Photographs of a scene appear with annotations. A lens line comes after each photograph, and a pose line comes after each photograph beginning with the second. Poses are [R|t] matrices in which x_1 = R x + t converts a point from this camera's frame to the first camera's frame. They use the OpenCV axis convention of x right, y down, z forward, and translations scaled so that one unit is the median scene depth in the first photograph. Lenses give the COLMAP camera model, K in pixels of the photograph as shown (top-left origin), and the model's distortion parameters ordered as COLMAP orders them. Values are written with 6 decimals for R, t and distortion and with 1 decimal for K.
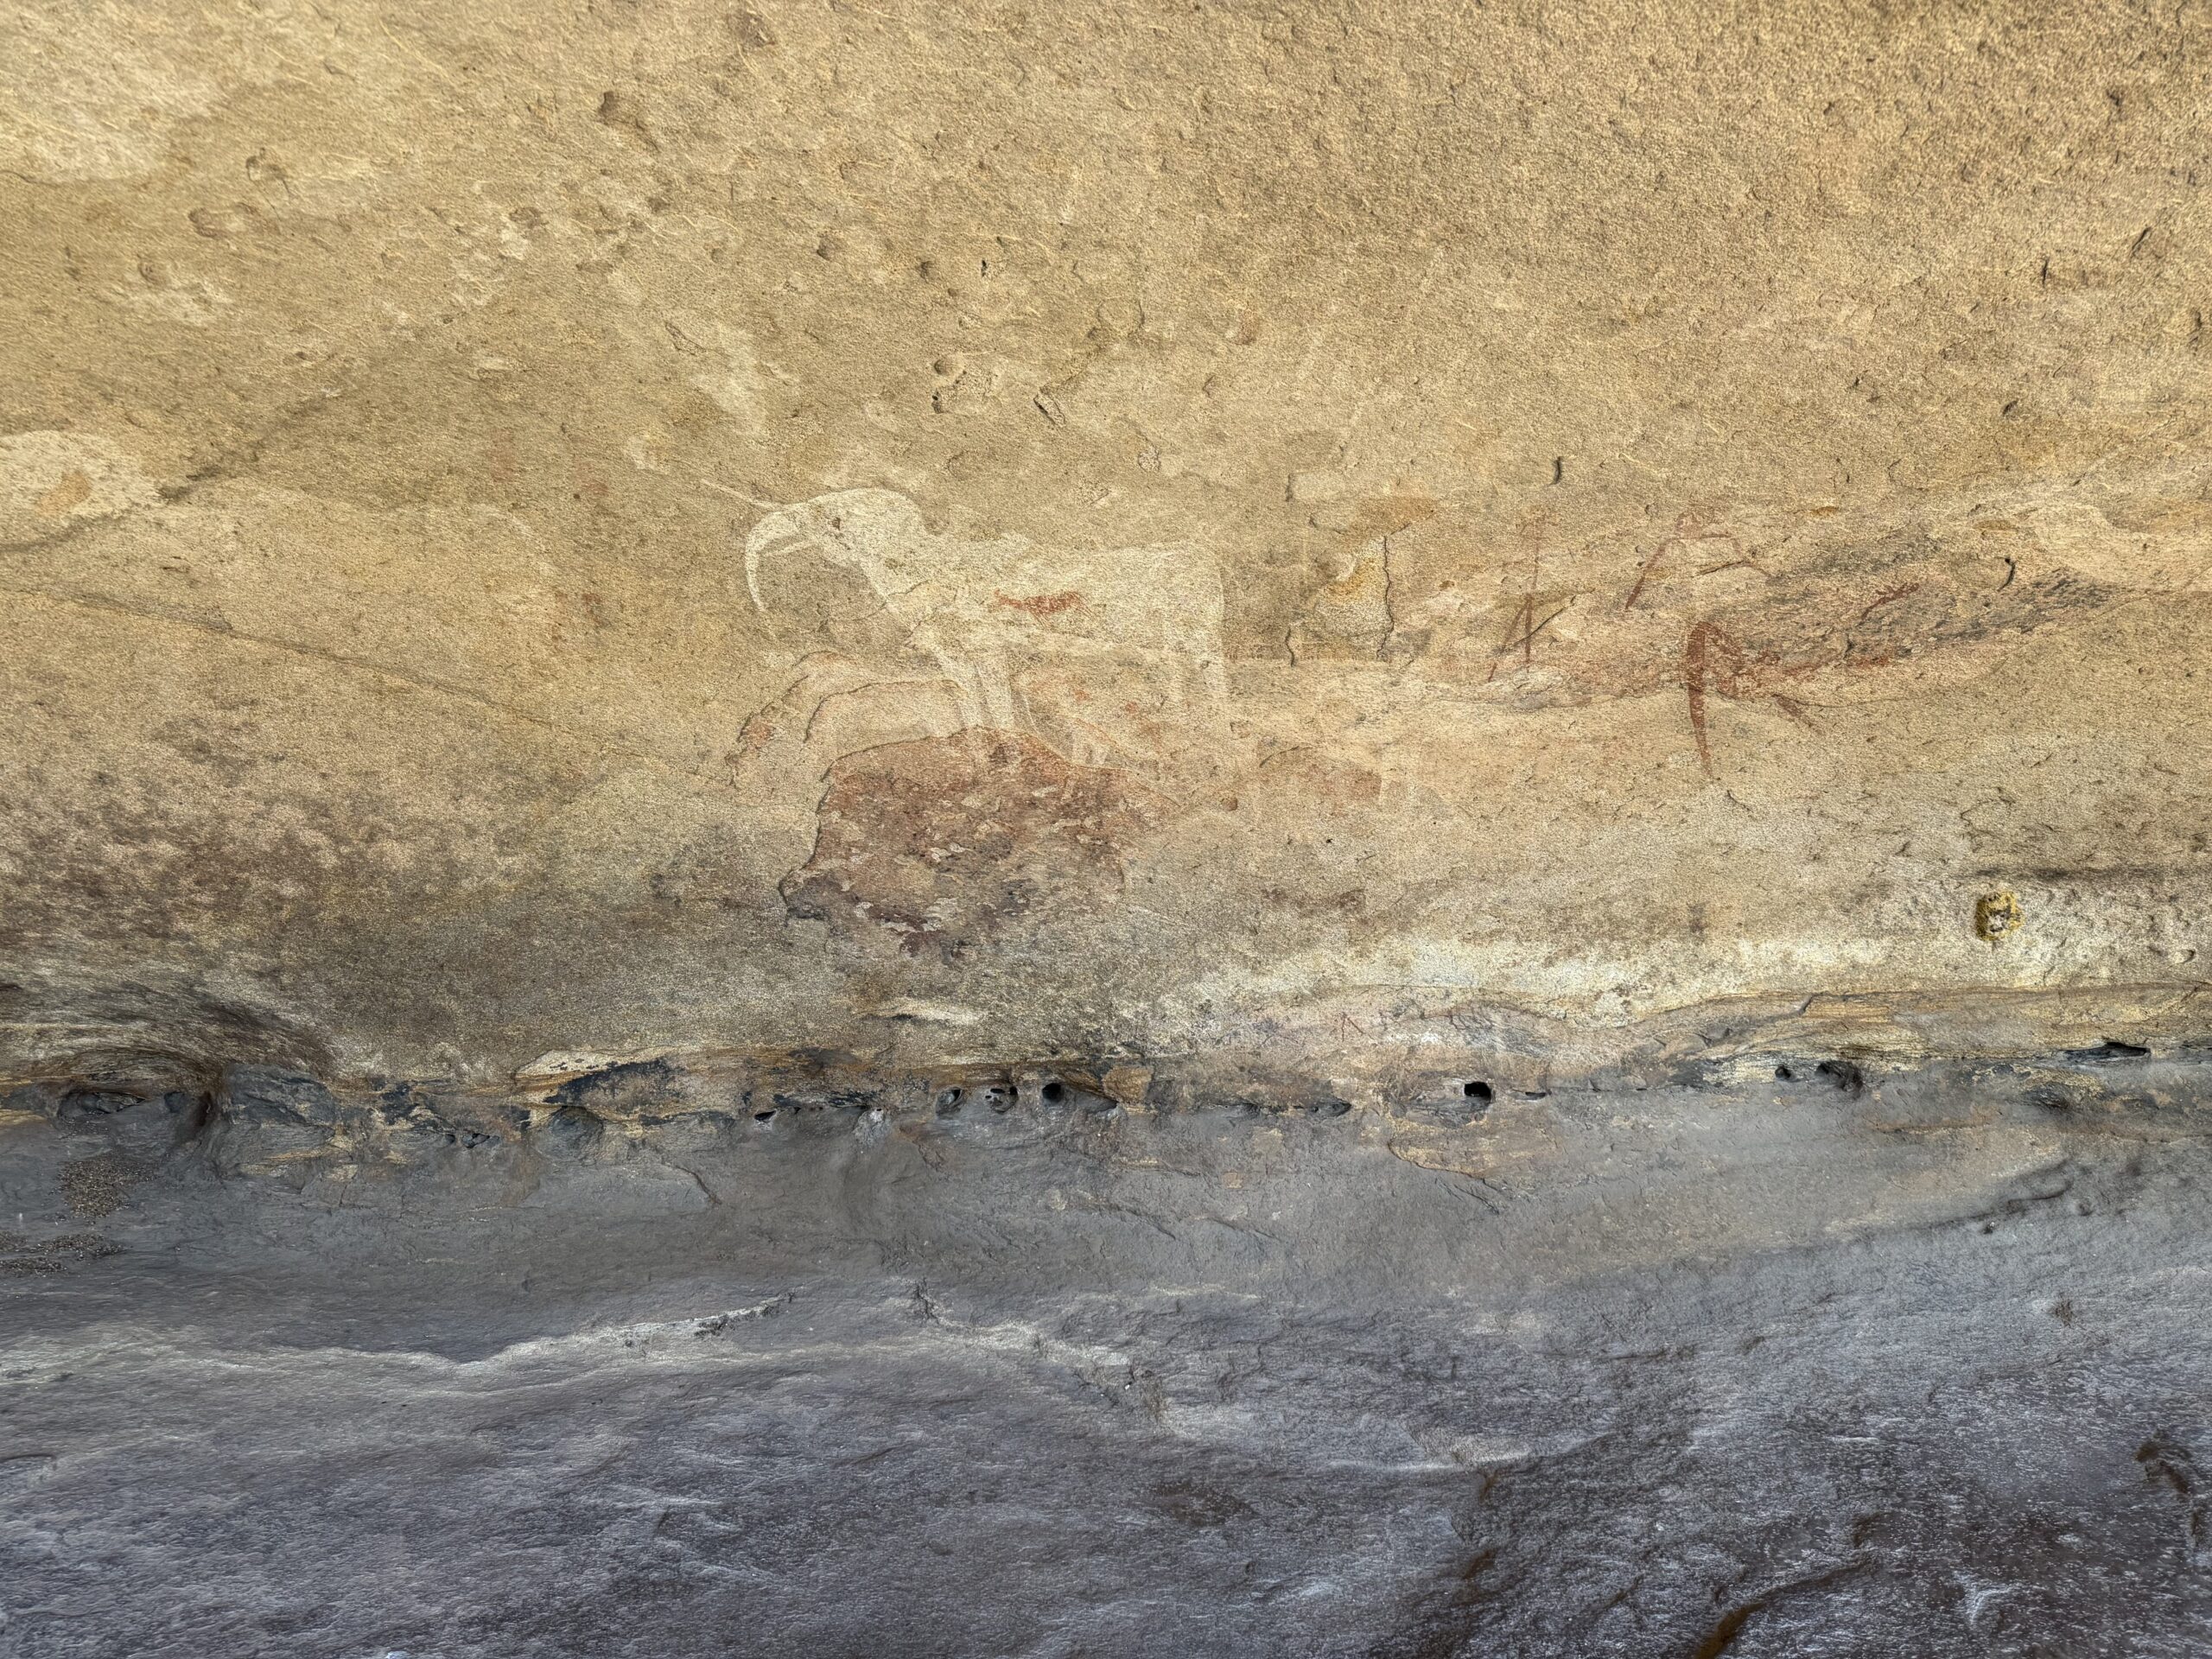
lens RADIAL K [[1507.2, 0, 1123.7], [0, 1507.2, 829.3], [0, 0, 1]] dist [0.104555, -0.000995]
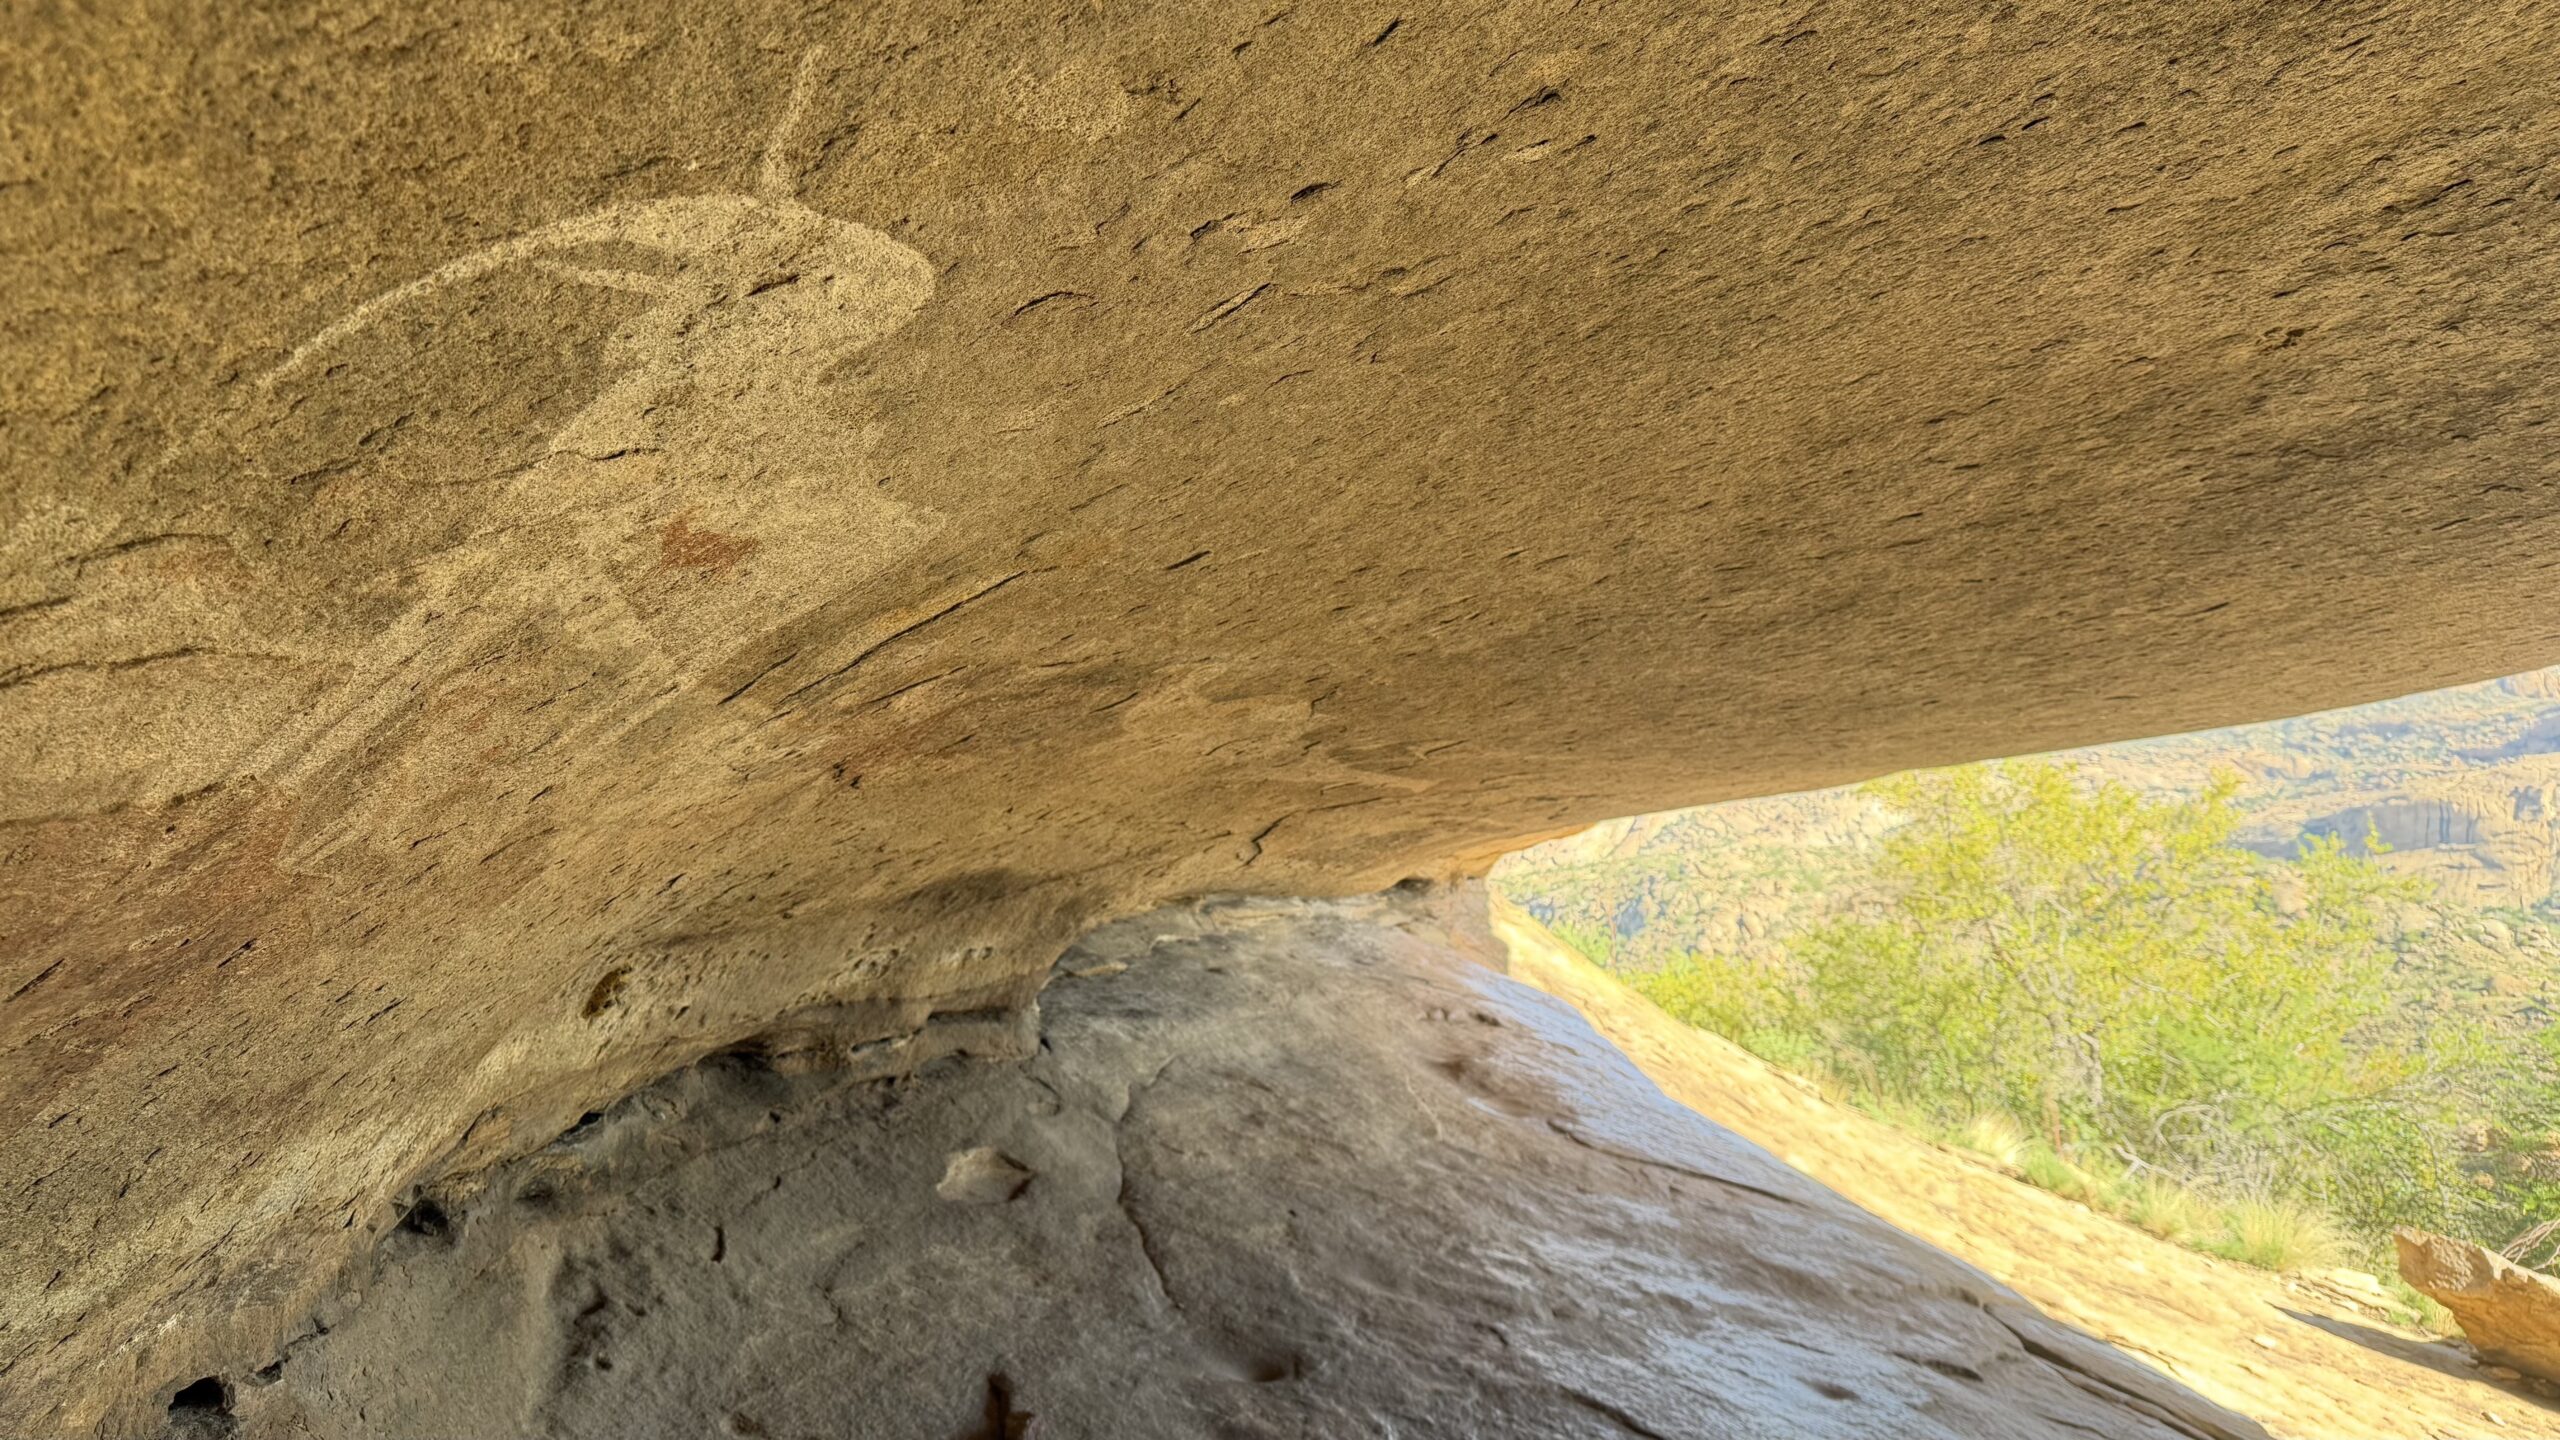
lens RADIAL K [[1811.1, 0, 1280.0], [0, 1811.1, 720.0], [0, 0, 1]] dist [-0.001643, -0.002749]
pose [[-0.066128, 0.049161, 0.996599, -0.548715], [-0.093560, 0.994080, -0.055245, -0.084910], [-0.993415, -0.096895, -0.061137, 0.831037]]
